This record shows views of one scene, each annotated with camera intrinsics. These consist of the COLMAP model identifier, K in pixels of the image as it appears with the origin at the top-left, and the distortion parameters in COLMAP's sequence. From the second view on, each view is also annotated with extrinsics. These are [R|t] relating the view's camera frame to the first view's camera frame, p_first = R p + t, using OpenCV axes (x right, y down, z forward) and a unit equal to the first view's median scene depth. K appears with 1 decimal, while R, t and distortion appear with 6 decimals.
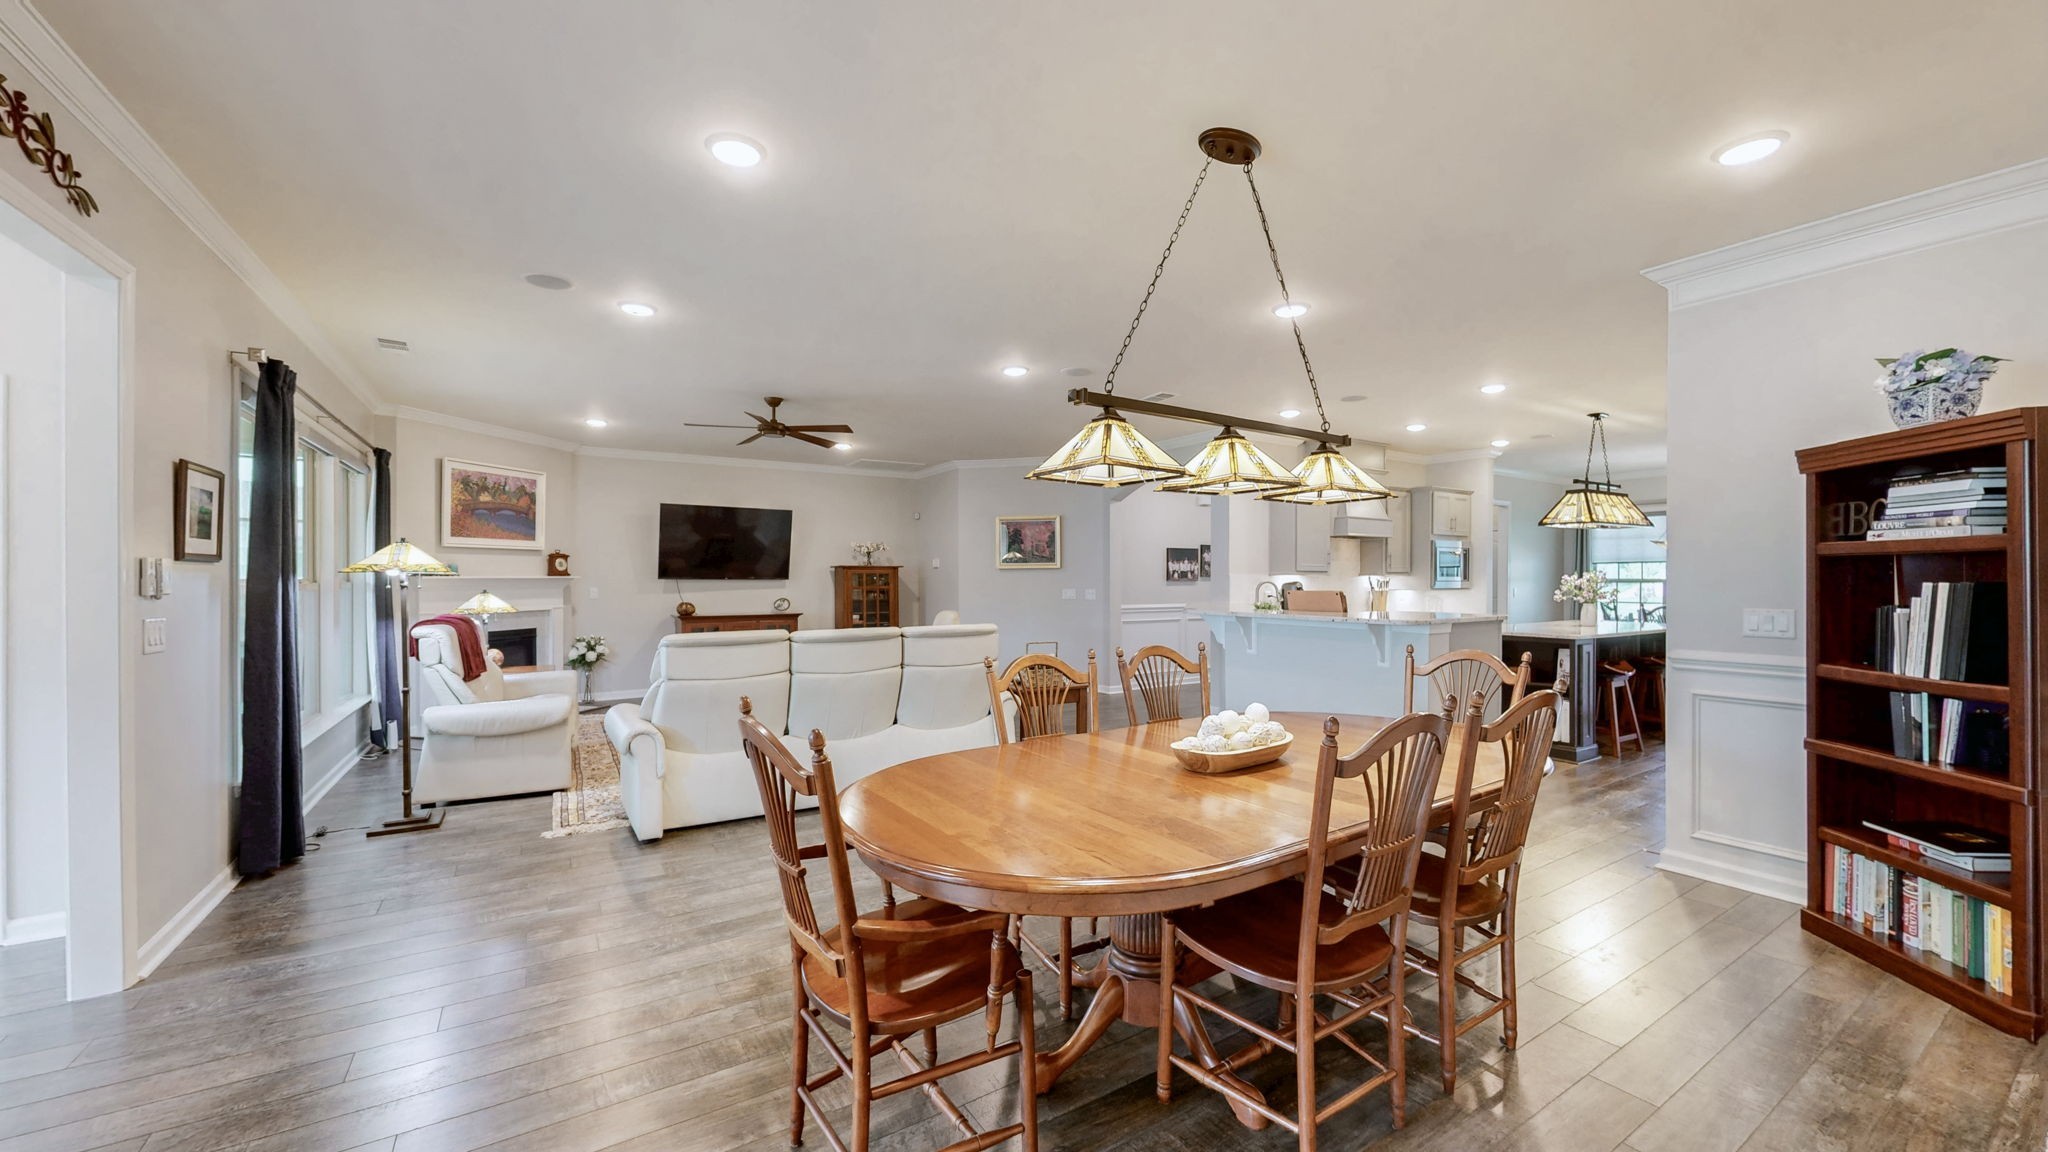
lens RADIAL K [[792.5, 0, 1032.3], [0, 792.5, 577.9], [0, 0, 1]] dist [-0.003216, -0.000093]
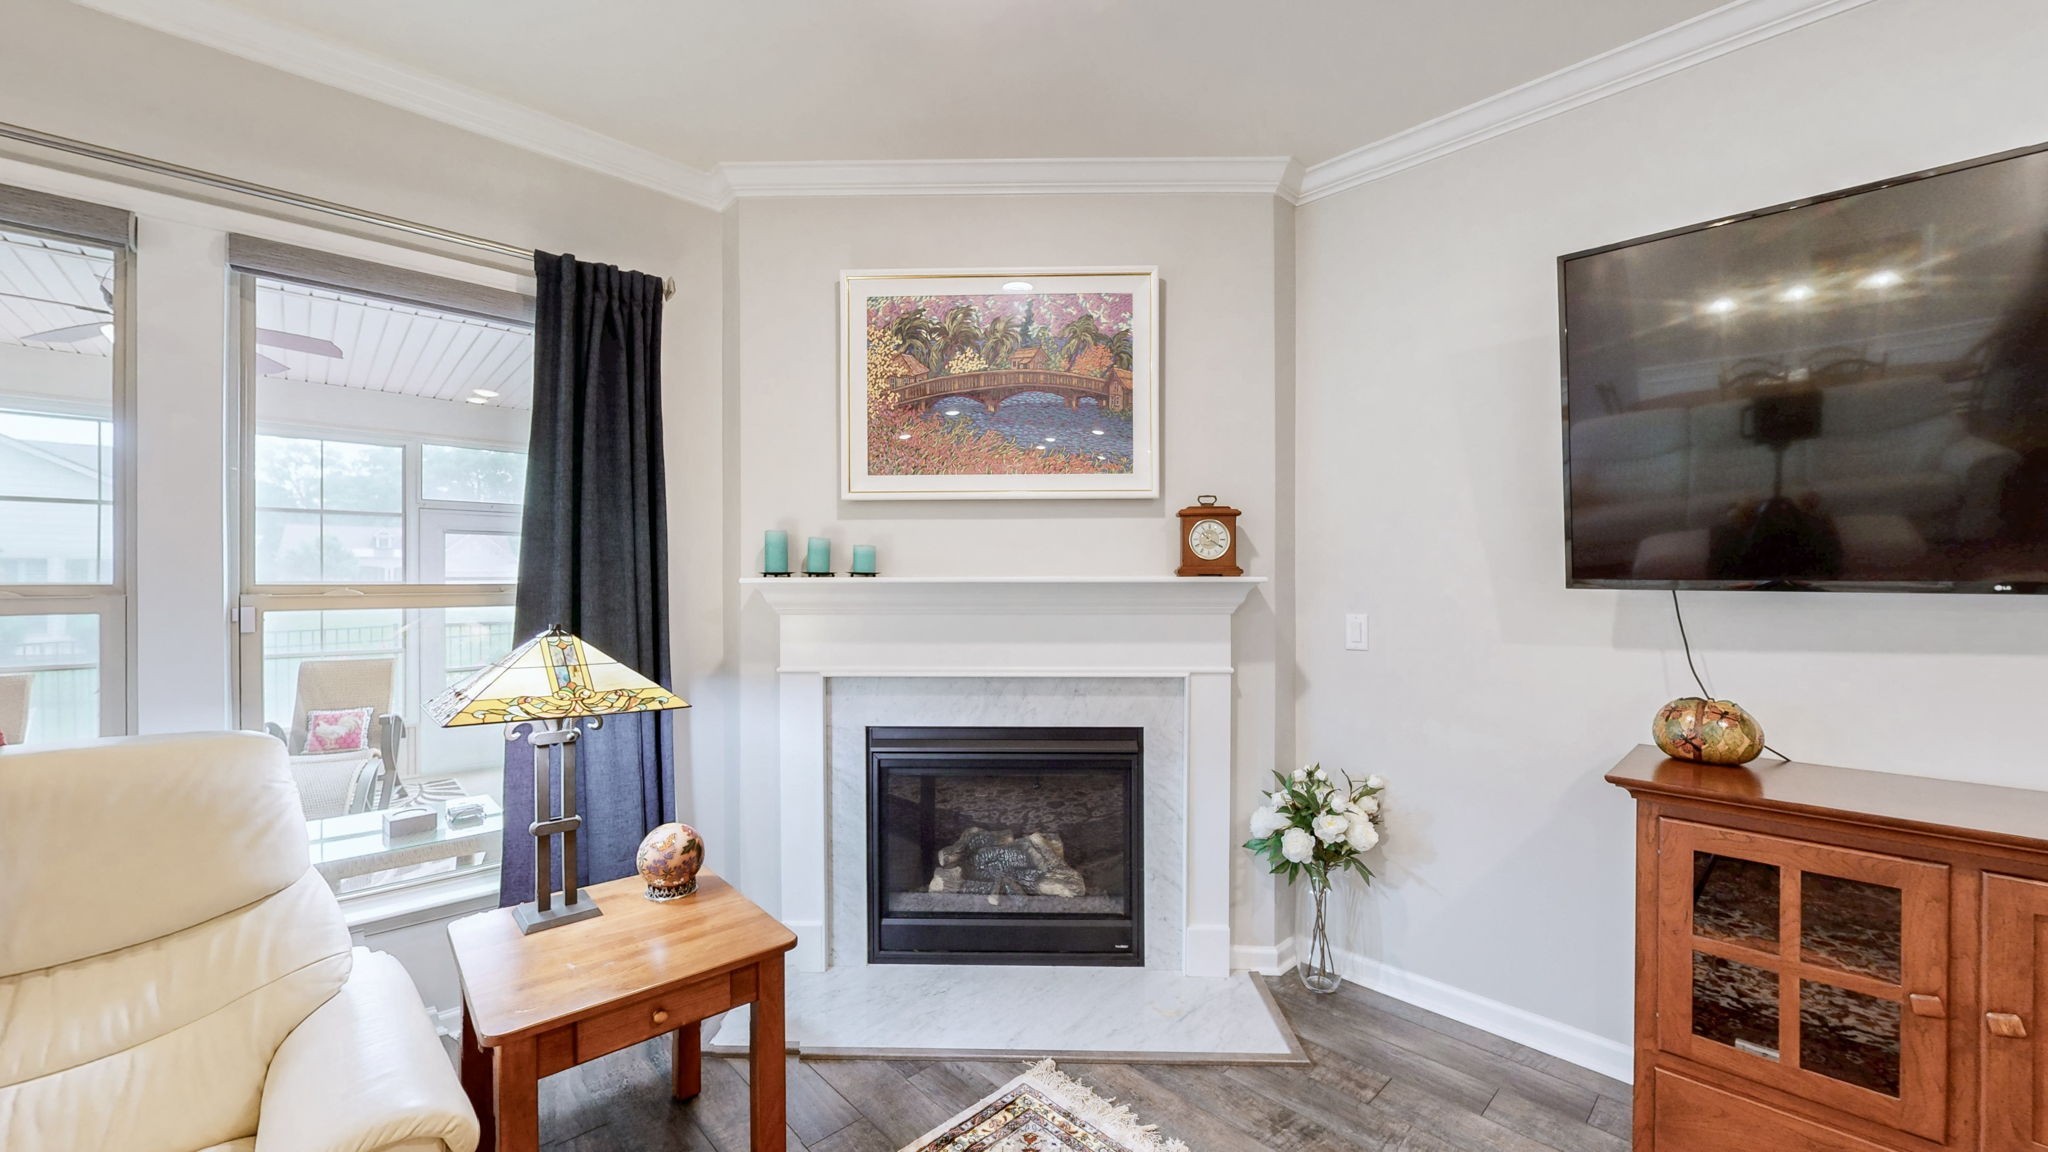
lens RADIAL K [[792.5, 0, 1027.2], [0, 792.5, 580.5], [0, 0, 1]] dist [-0.003216, -0.000093]
pose [[0.186157, 0.002116, -0.982518, -0.296788], [-0.003043, 0.999994, 0.001577, -0.000763], [0.982515, 0.002696, 0.186163, 0.883576]]
